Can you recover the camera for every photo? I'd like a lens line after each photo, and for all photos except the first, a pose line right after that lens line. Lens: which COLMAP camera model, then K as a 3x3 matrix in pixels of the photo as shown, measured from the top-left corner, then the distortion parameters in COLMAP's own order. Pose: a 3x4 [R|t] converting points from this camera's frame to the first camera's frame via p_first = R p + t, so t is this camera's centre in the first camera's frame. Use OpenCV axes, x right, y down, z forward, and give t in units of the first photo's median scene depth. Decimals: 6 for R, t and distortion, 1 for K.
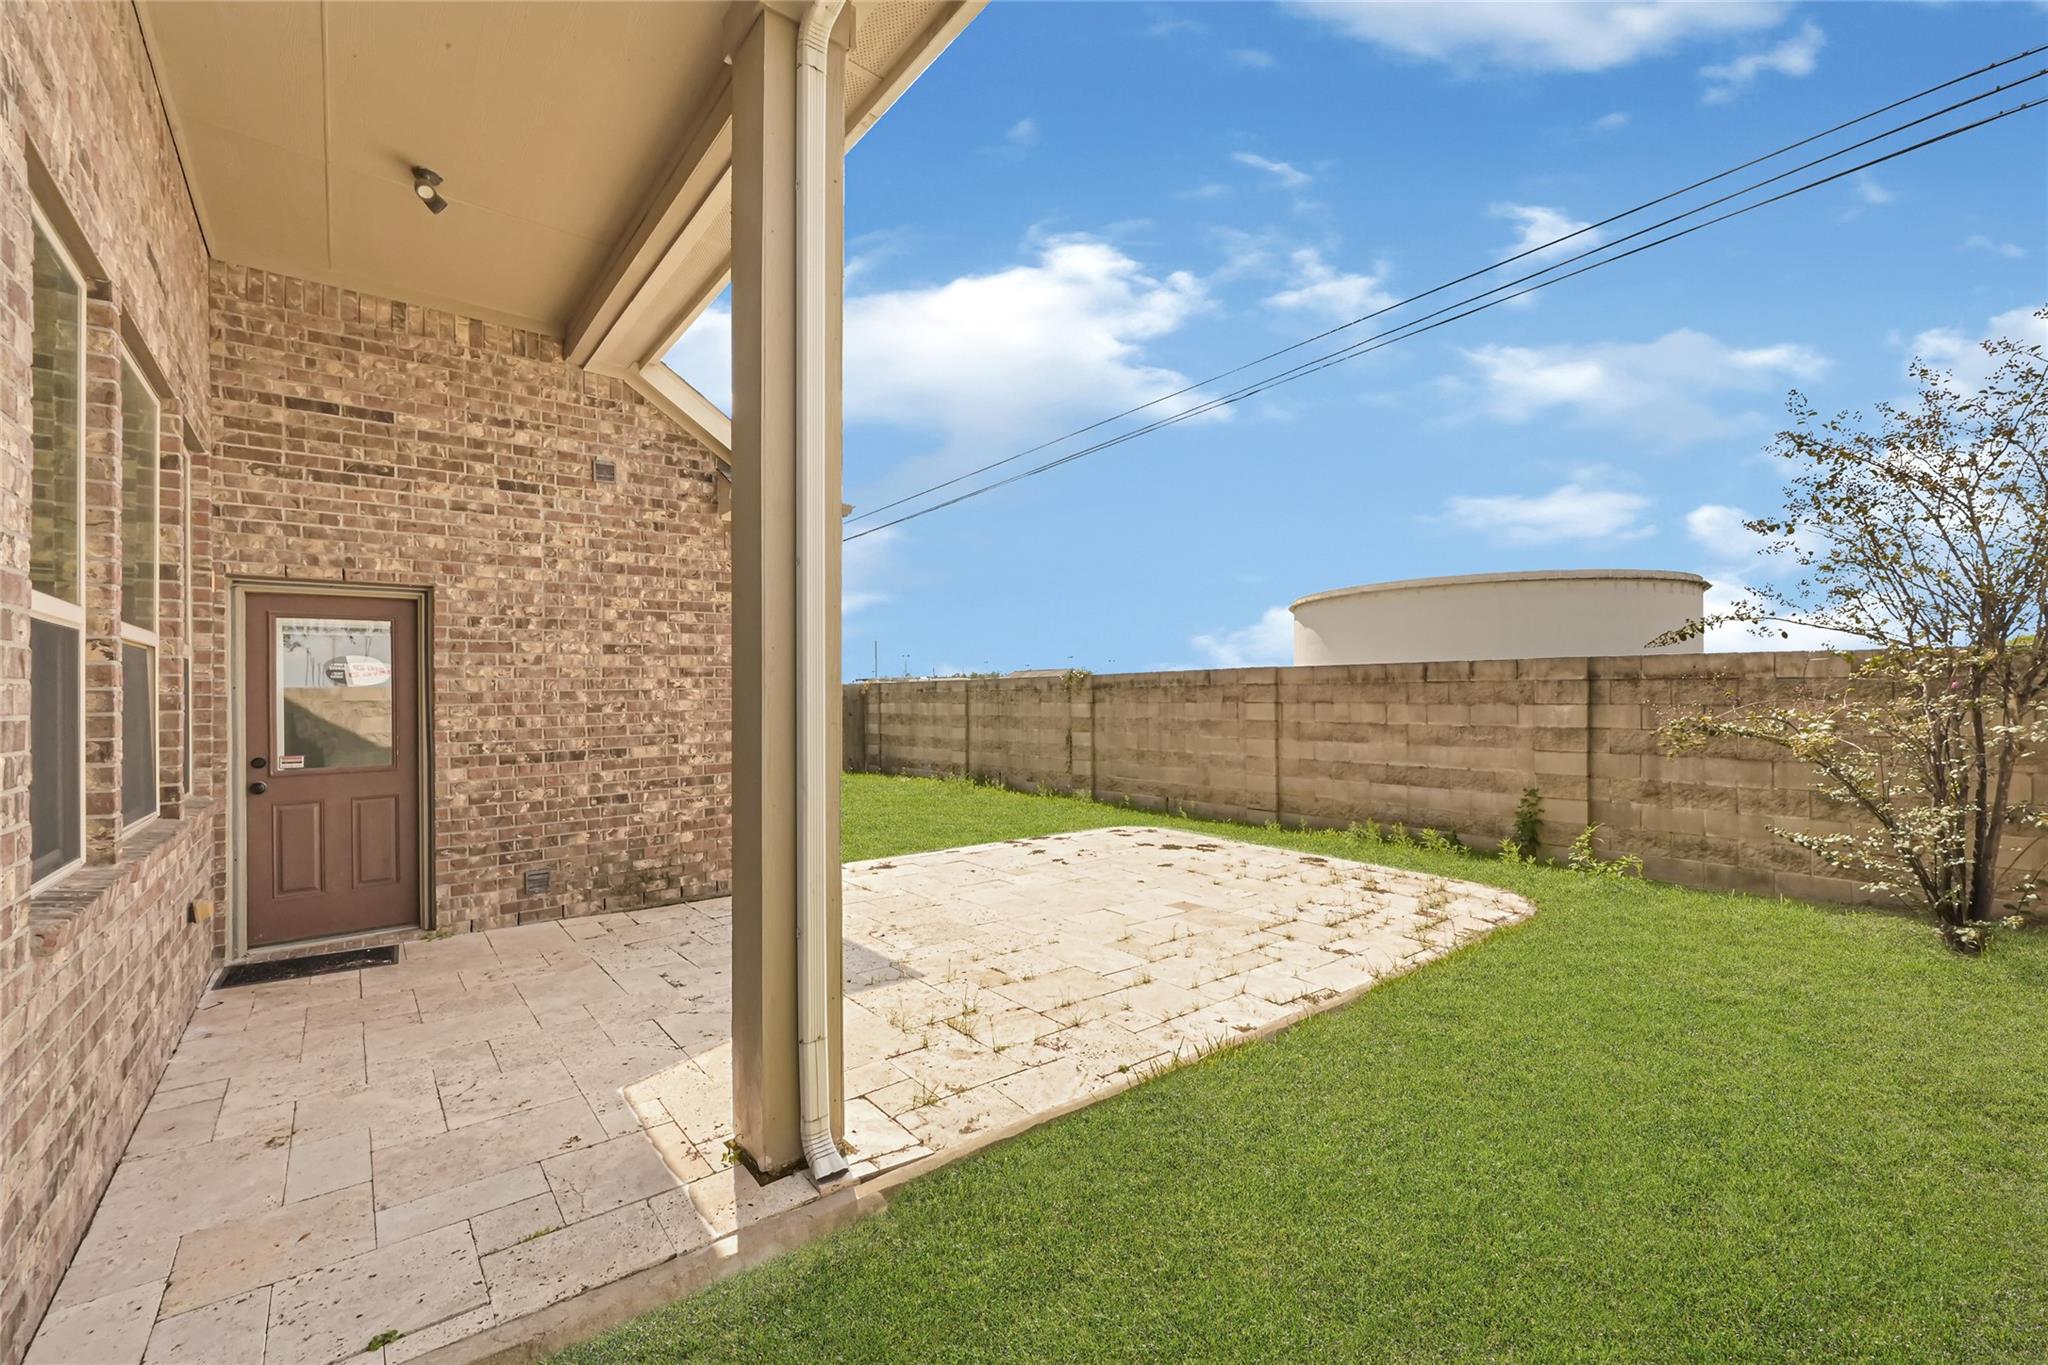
lens RADIAL K [[848.2, 0, 1024.3], [0, 848.2, 694.6], [0, 0, 1]] dist [-0.002044, 0.000052]
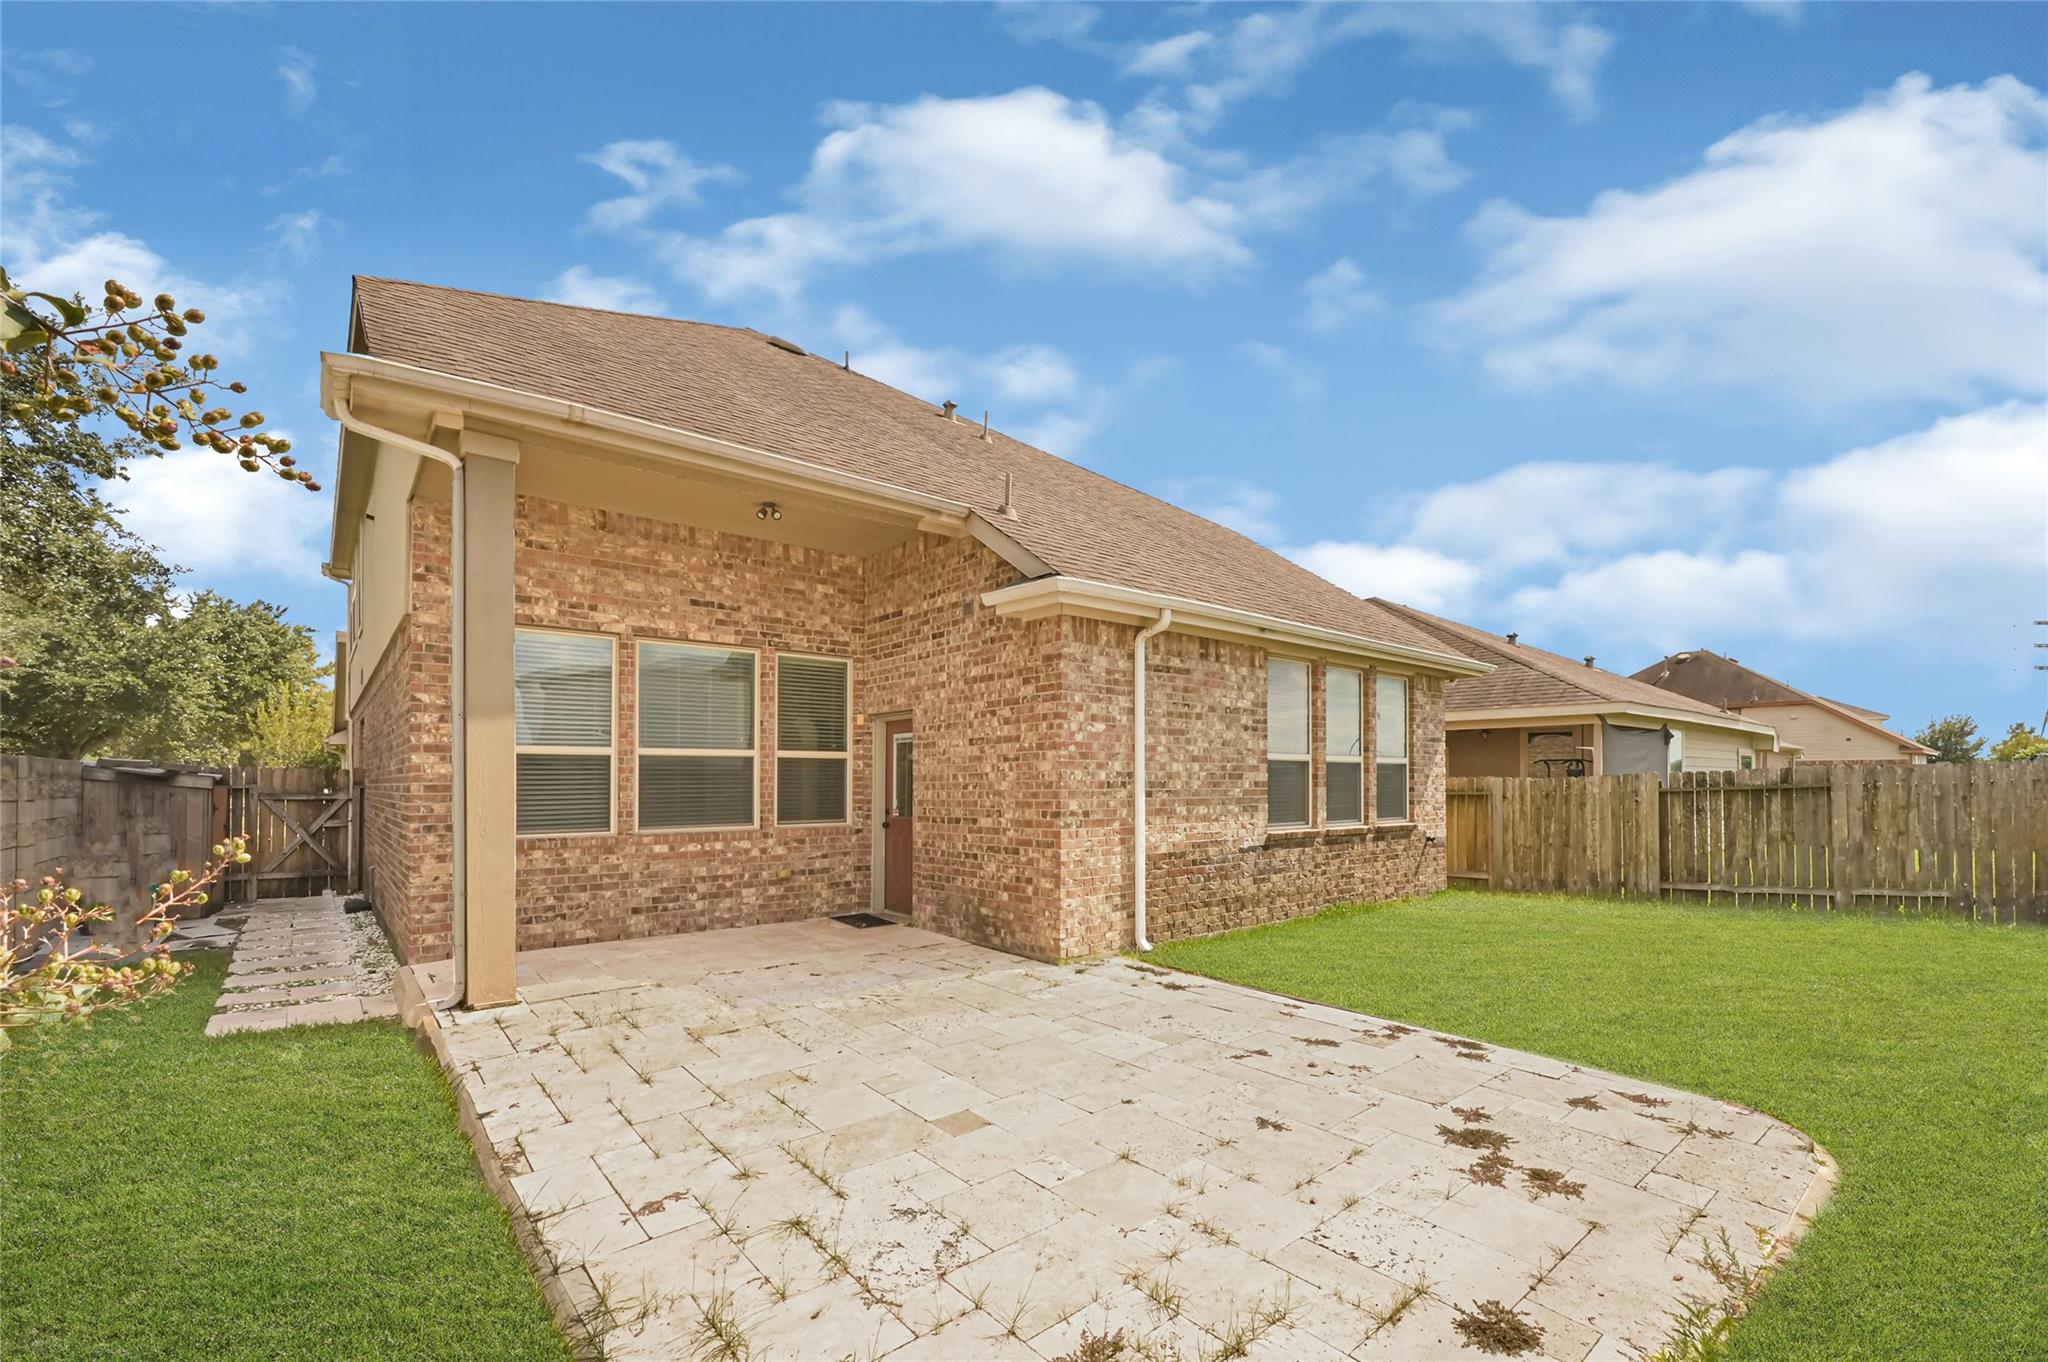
lens RADIAL K [[851.3, 0, 1018.5], [0, 851.3, 769.4], [0, 0, 1]] dist [0.001118, 0.000068]
pose [[0.010126, -0.001143, -0.999948, 0.857378], [0.002011, 0.999997, -0.001123, -0.009567], [0.999947, -0.001999, 0.010128, 1.088782]]
